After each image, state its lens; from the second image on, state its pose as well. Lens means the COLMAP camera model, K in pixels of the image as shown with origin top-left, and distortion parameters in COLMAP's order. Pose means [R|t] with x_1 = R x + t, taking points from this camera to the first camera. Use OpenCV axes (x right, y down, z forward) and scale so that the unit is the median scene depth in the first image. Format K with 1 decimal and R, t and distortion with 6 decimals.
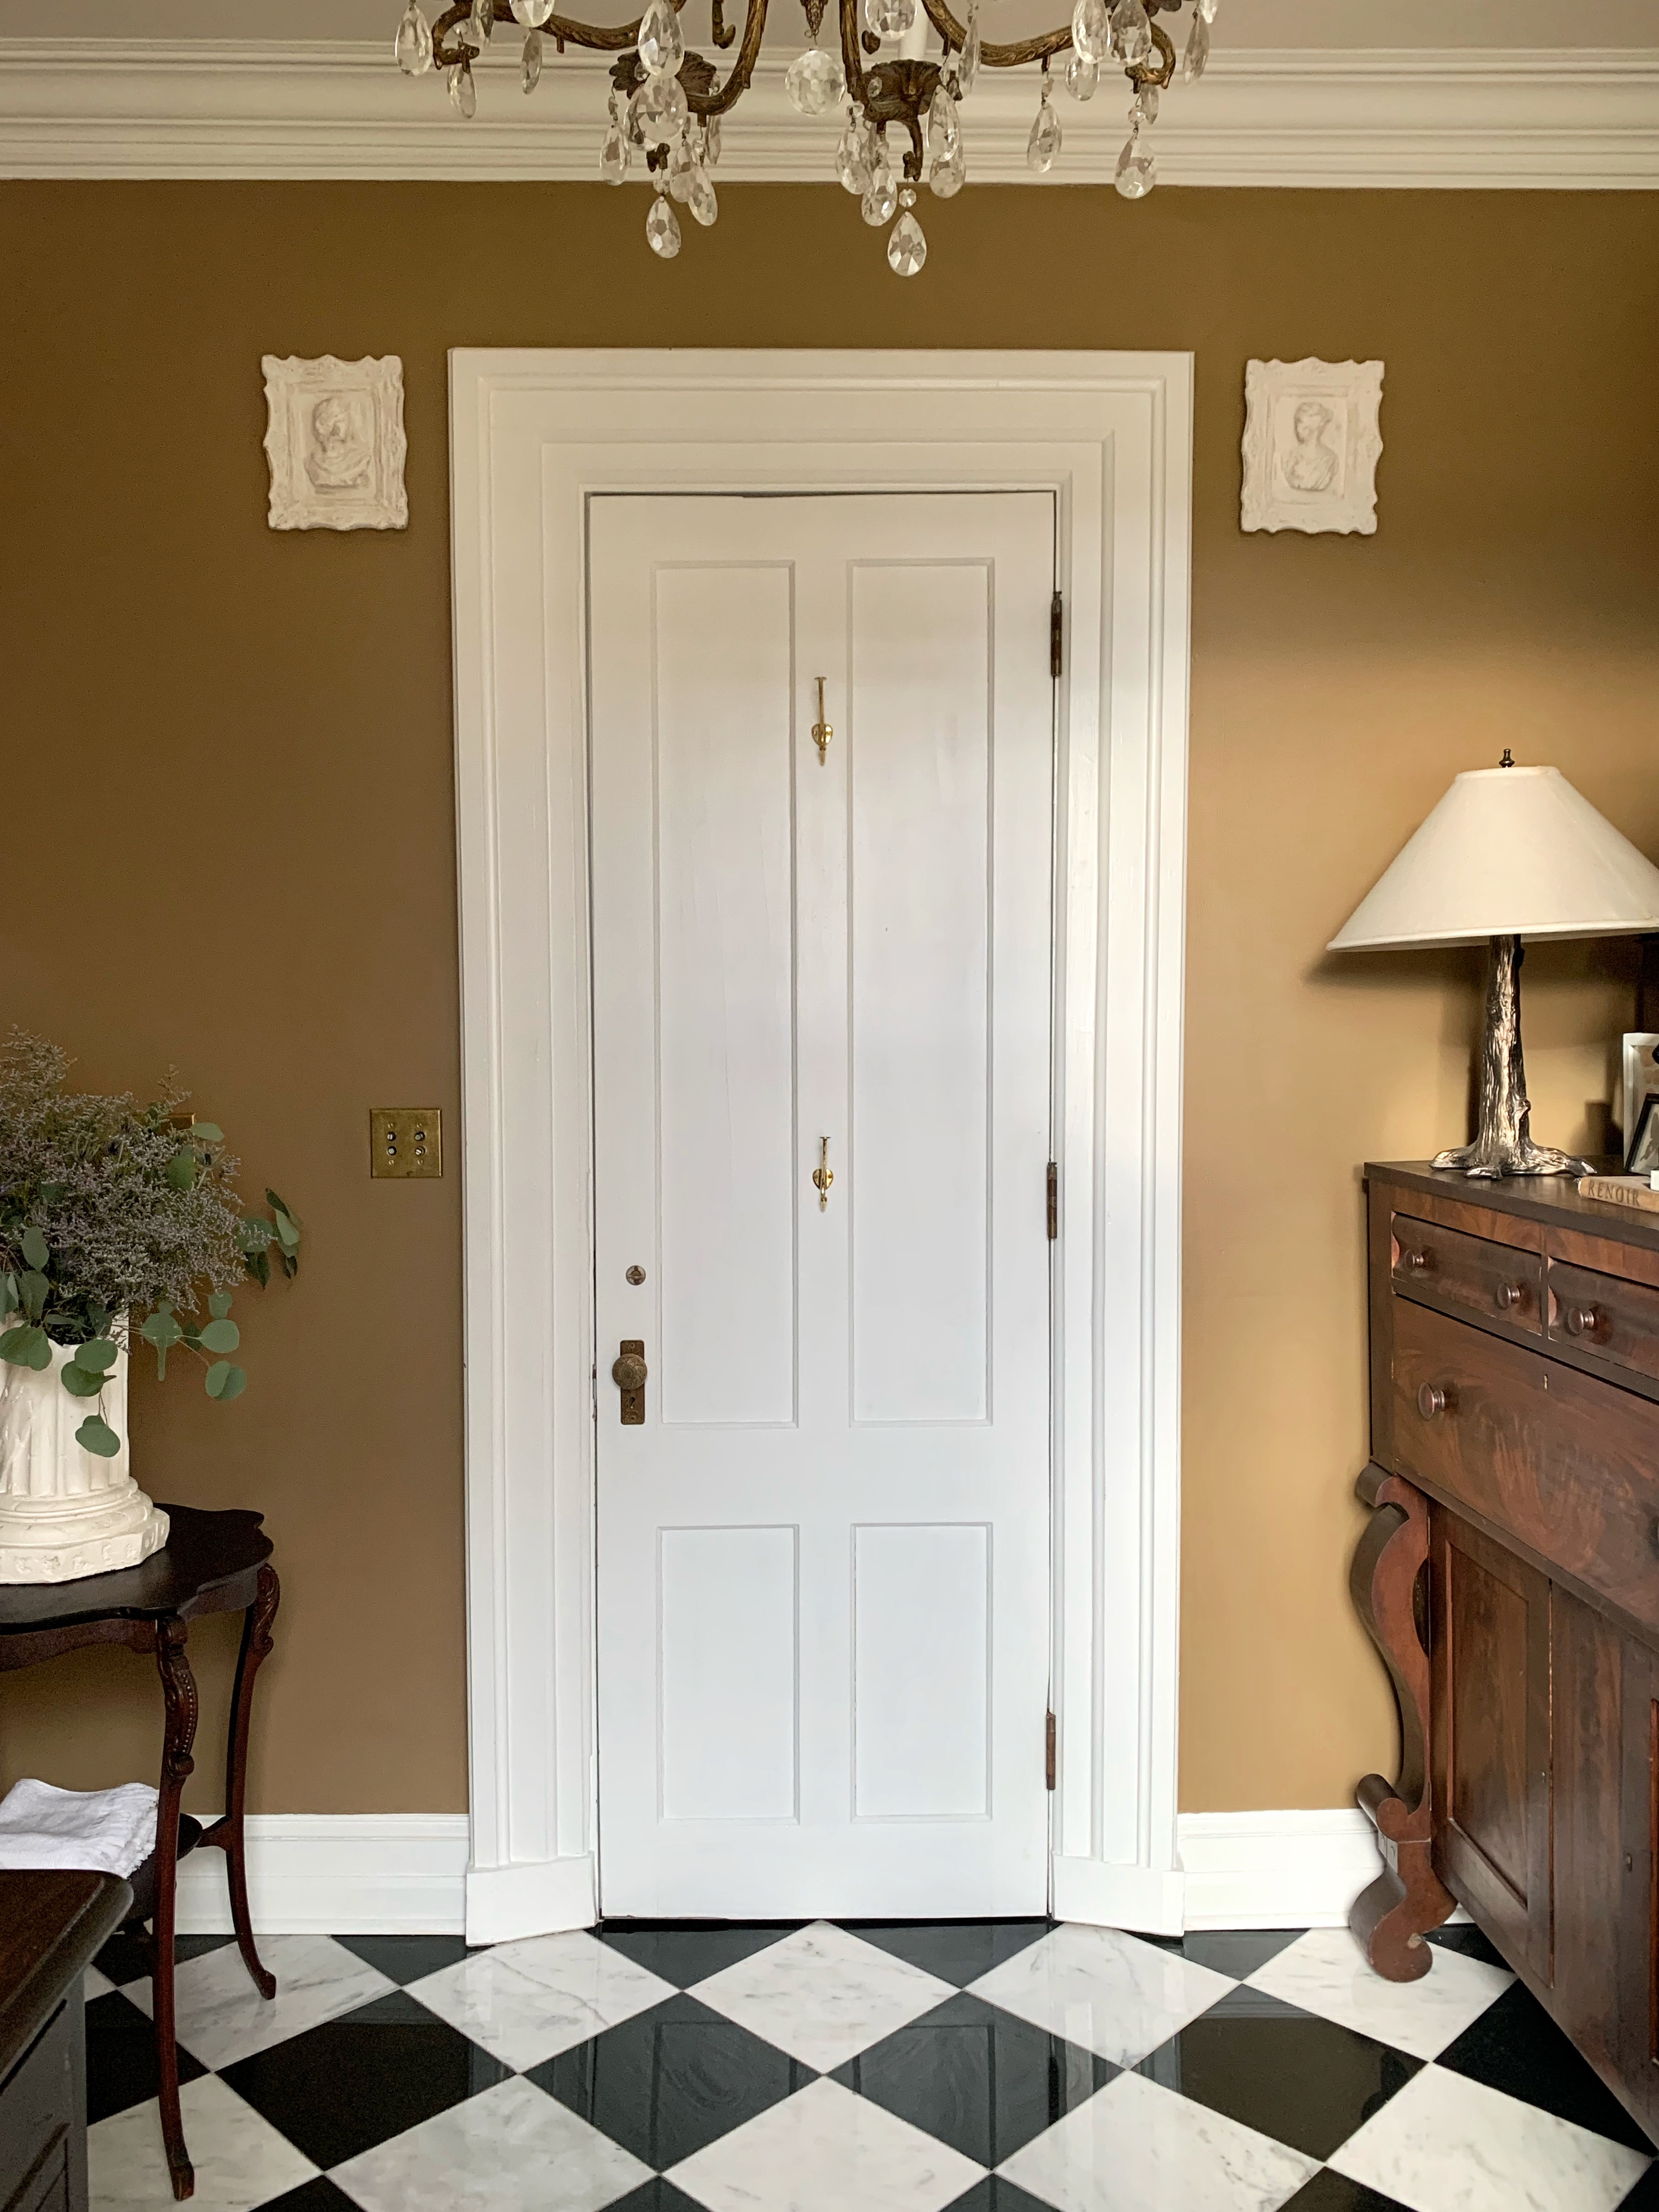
lens RADIAL K [[1771.1, 0, 830.8], [0, 1771.1, 1090.7], [0, 0, 1]] dist [0.008696, 0.000837]
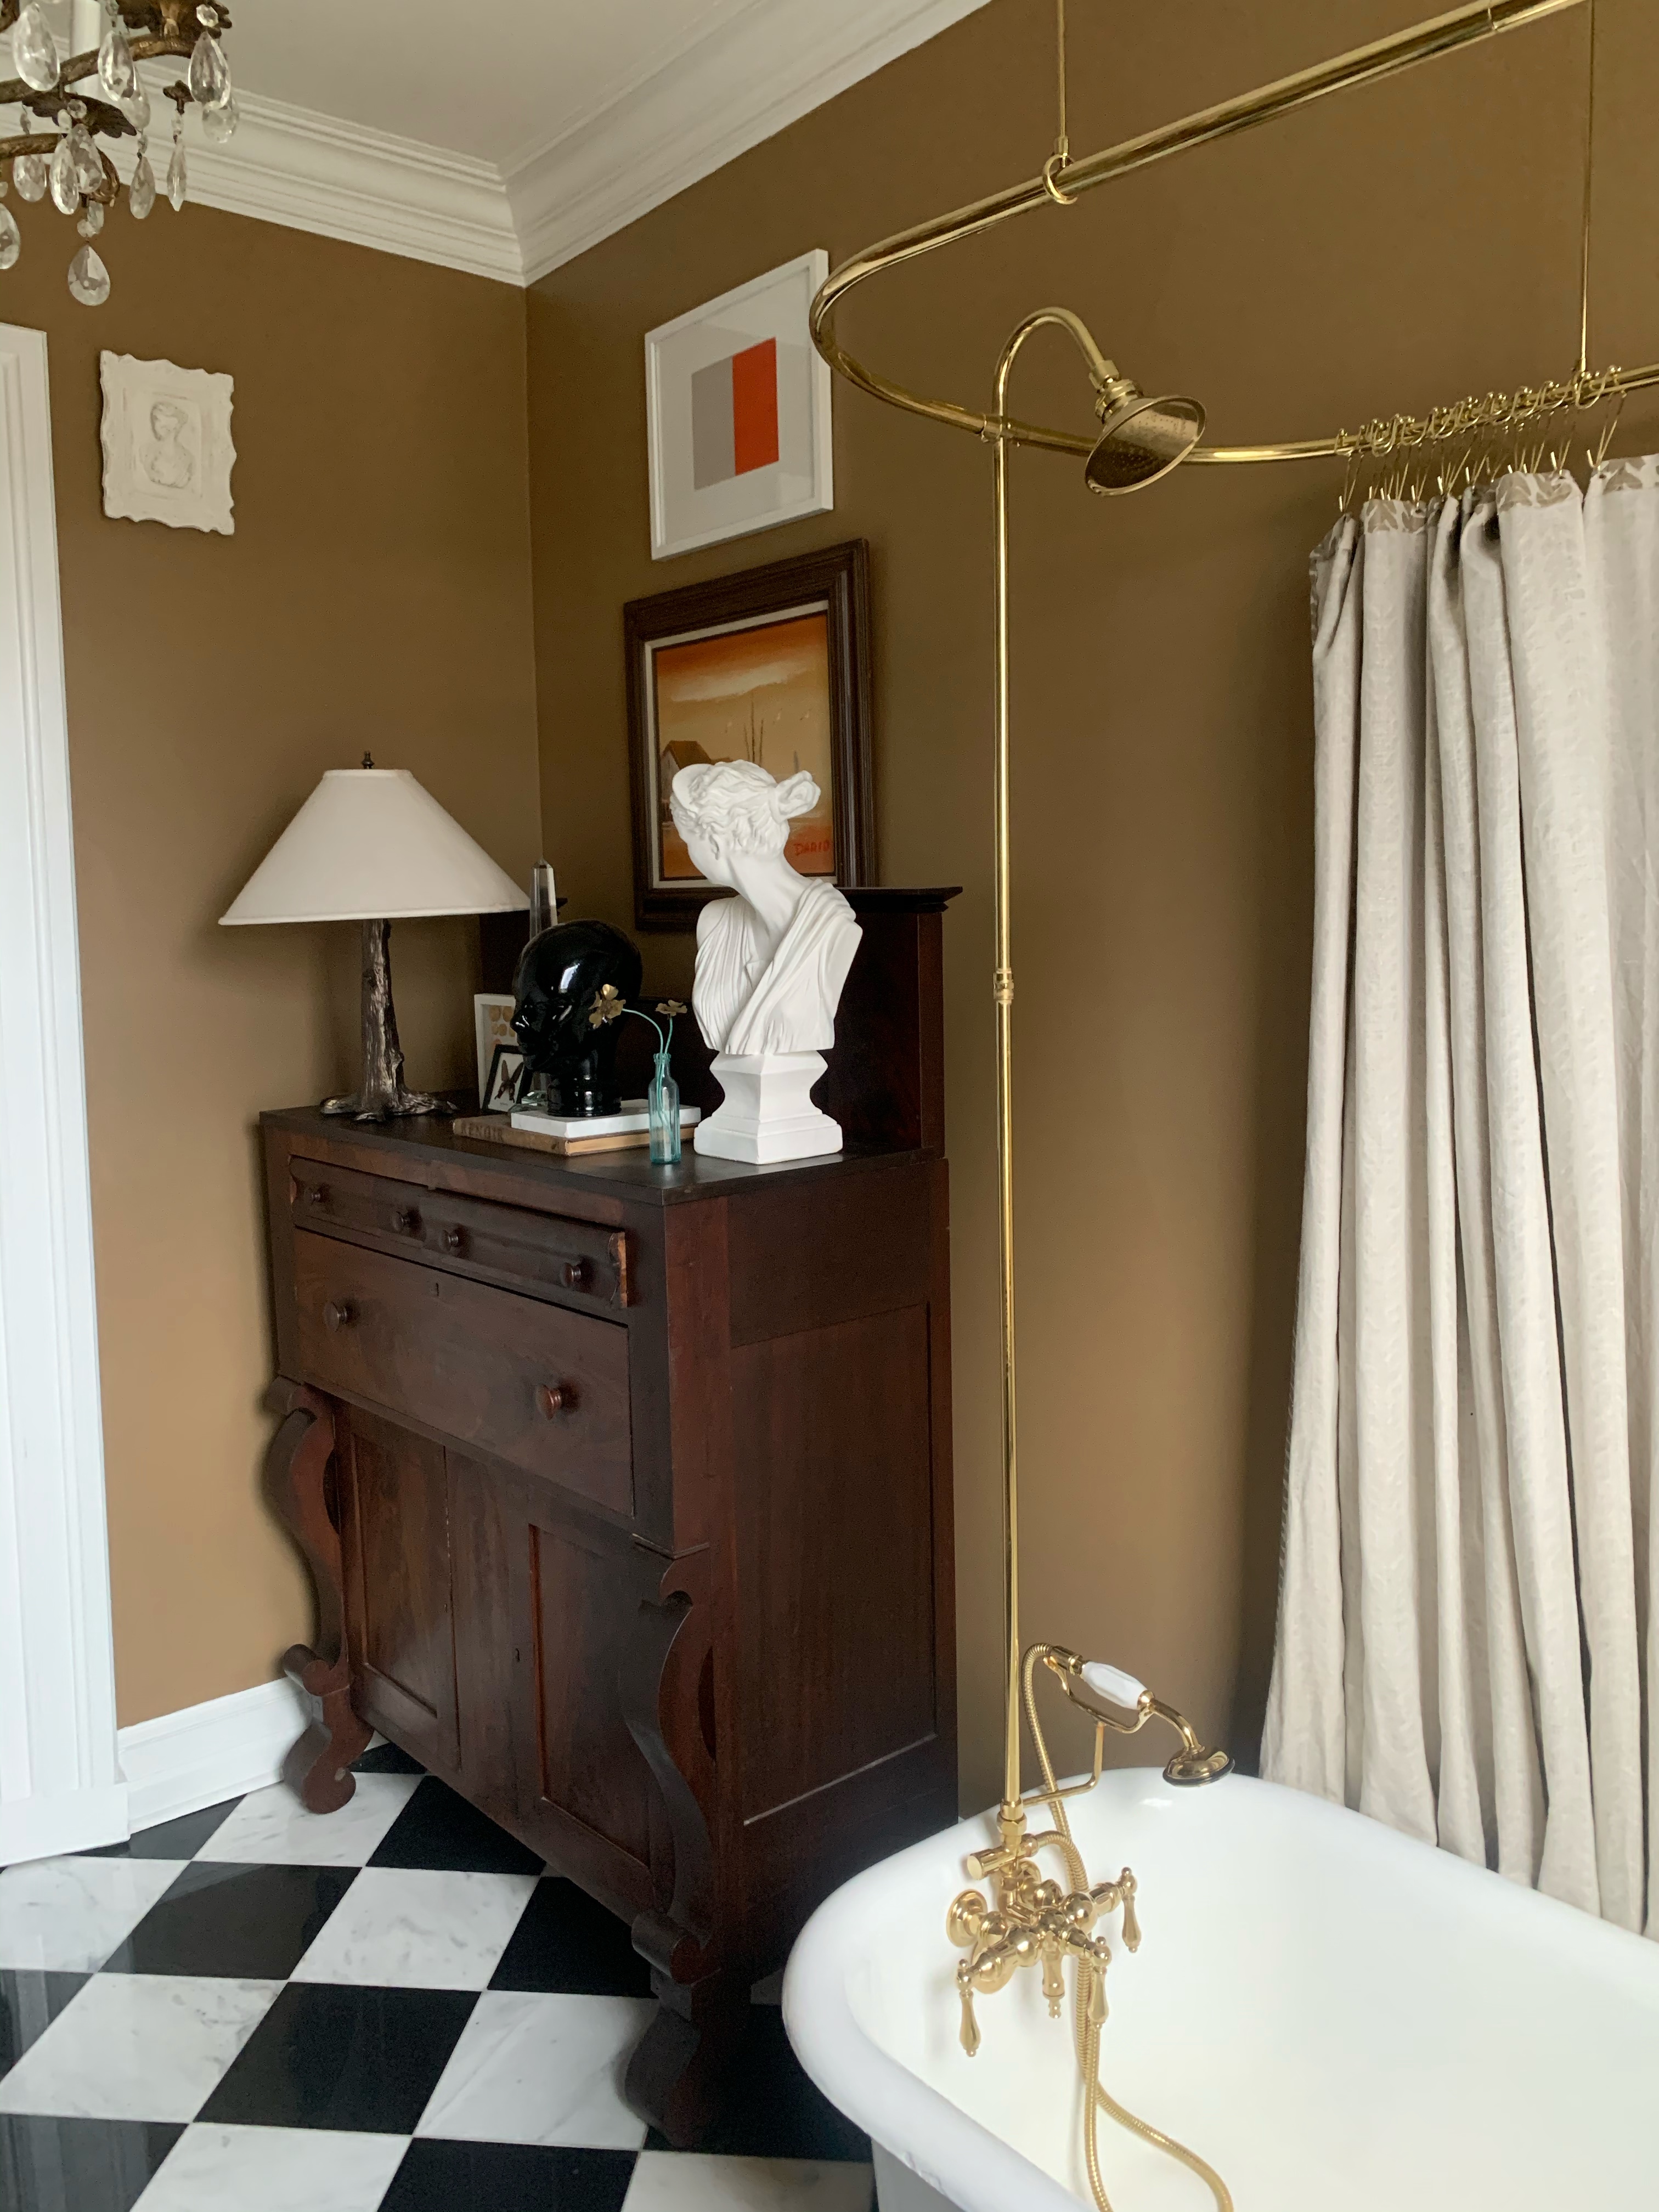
lens RADIAL K [[1771.0, 0, 830.8], [0, 1771.0, 1090.7], [0, 0, 1]] dist [0.008696, 0.000837]
pose [[0.784904, -0.073271, 0.615270, -0.102248], [0.033876, 0.996573, 0.075463, -0.045384], [-0.618691, -0.038388, 0.784696, -0.095490]]
